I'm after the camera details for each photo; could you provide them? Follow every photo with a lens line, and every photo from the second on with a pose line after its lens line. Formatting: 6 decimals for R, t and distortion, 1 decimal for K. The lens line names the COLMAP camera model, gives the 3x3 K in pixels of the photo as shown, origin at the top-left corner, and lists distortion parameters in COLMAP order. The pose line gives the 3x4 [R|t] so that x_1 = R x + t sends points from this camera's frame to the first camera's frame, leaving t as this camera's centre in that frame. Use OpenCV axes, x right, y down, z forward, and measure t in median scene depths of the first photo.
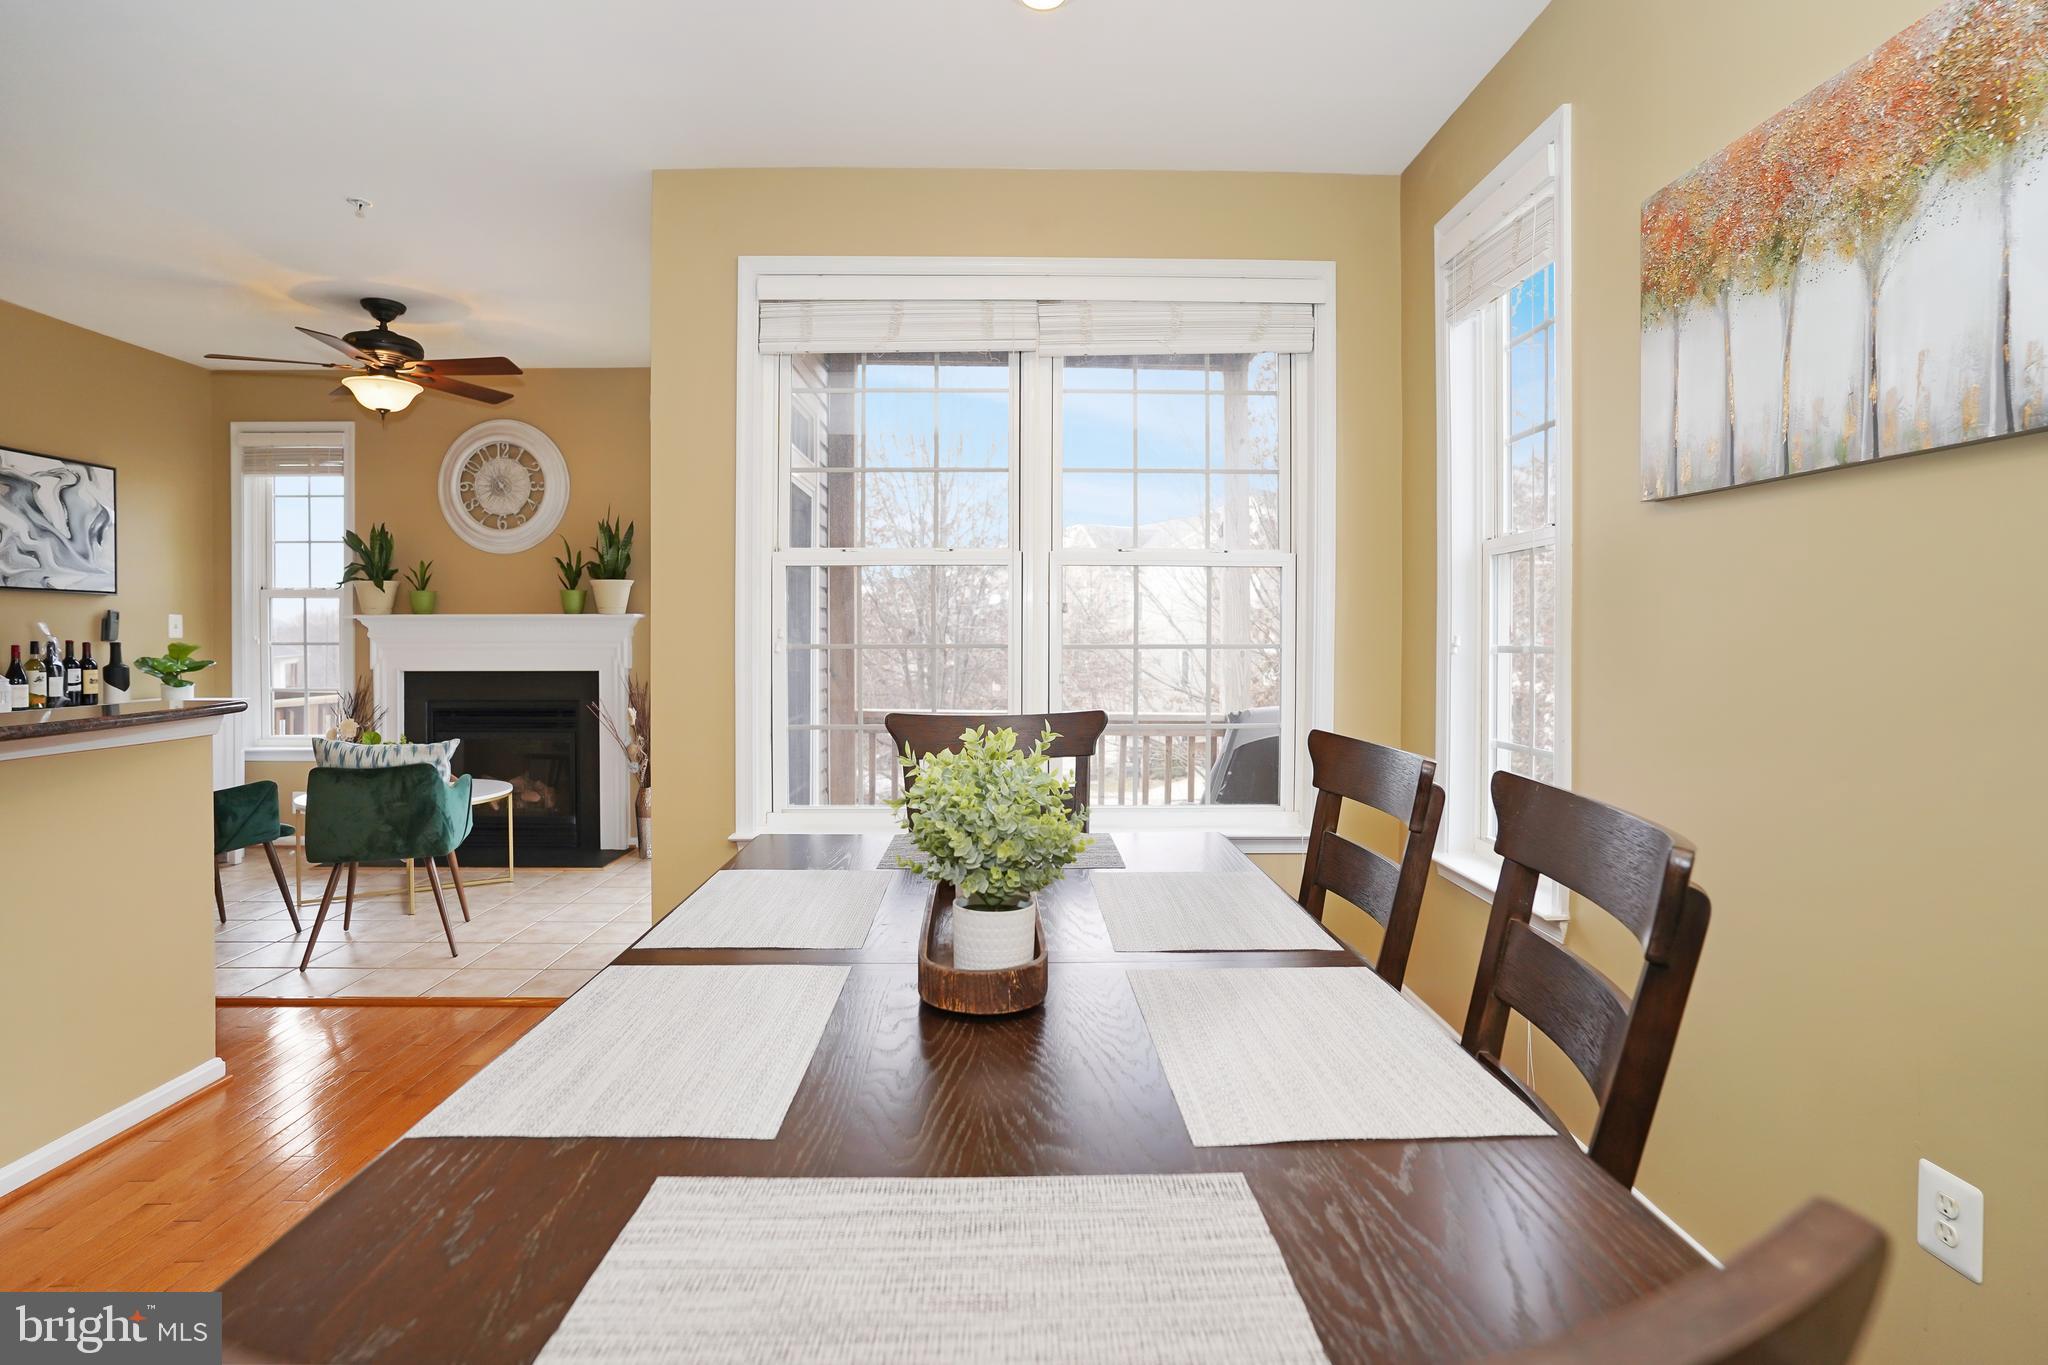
lens RADIAL K [[1027.0, 0, 1031.9], [0, 1027.0, 645.6], [0, 0, 1]] dist [-0.064928, 0.030047]
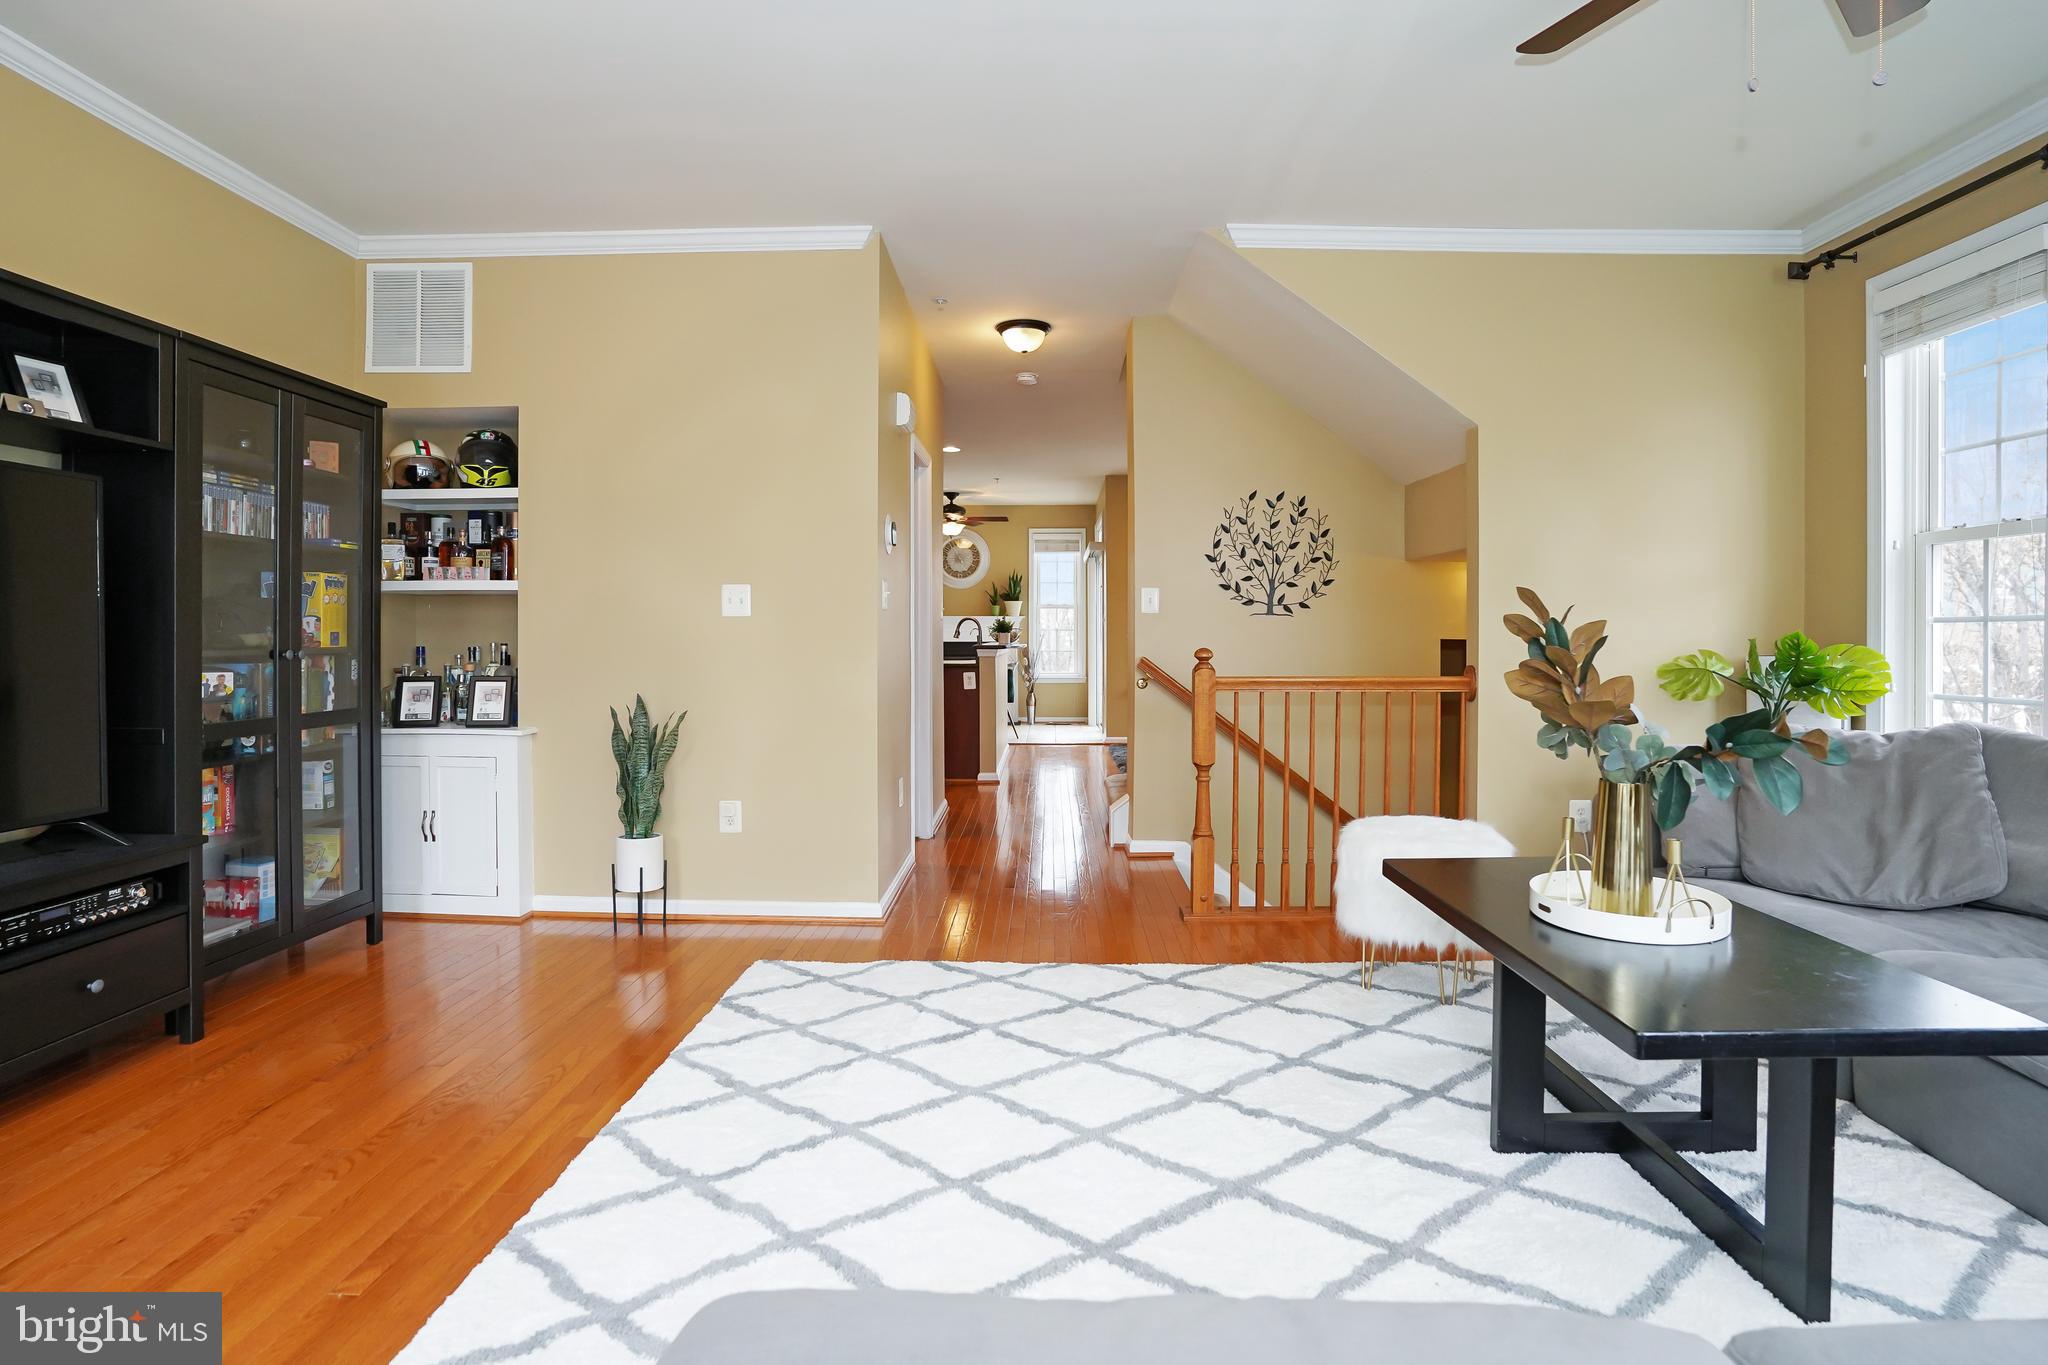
lens RADIAL K [[1027.0, 0, 1029.9], [0, 1027.0, 627.8], [0, 0, 1]] dist [-0.064928, 0.030047]
pose [[0.998752, -0.009289, -0.049071, -0.306366], [0.008654, 0.999876, -0.013134, 0.030388], [0.049187, 0.012693, 0.998709, -1.470877]]
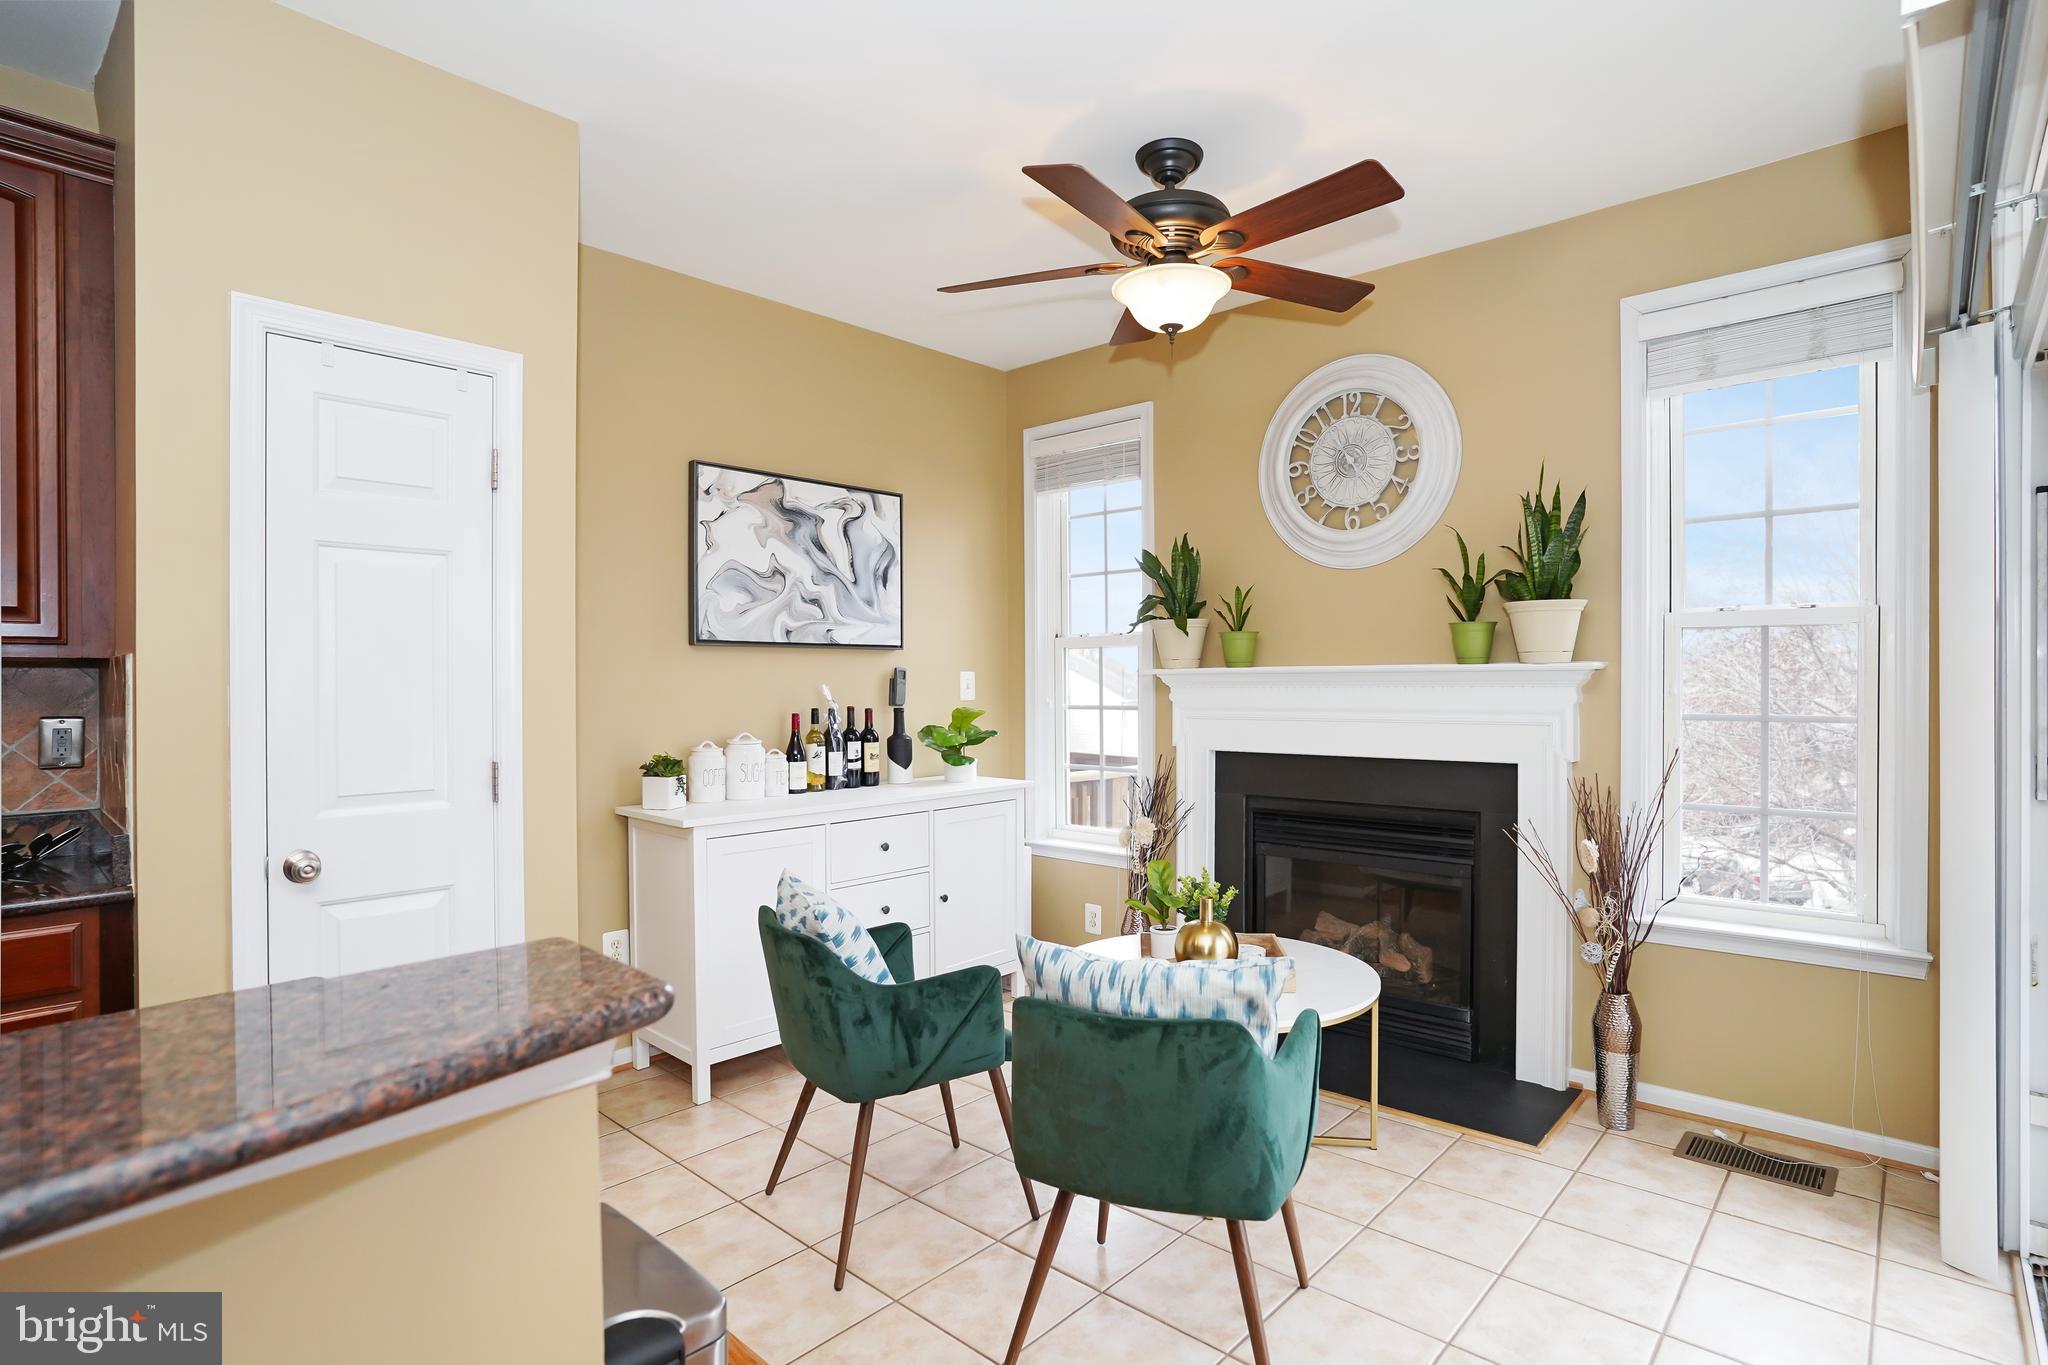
lens RADIAL K [[1027.0, 0, 1016.0], [0, 1027.0, 687.4], [0, 0, 1]] dist [-0.064928, 0.030047]
pose [[0.717595, -0.000563, -0.696461, -0.276813], [-0.001339, 0.999997, -0.002188, -0.018721], [0.696460, 0.002502, 0.717592, 0.475439]]
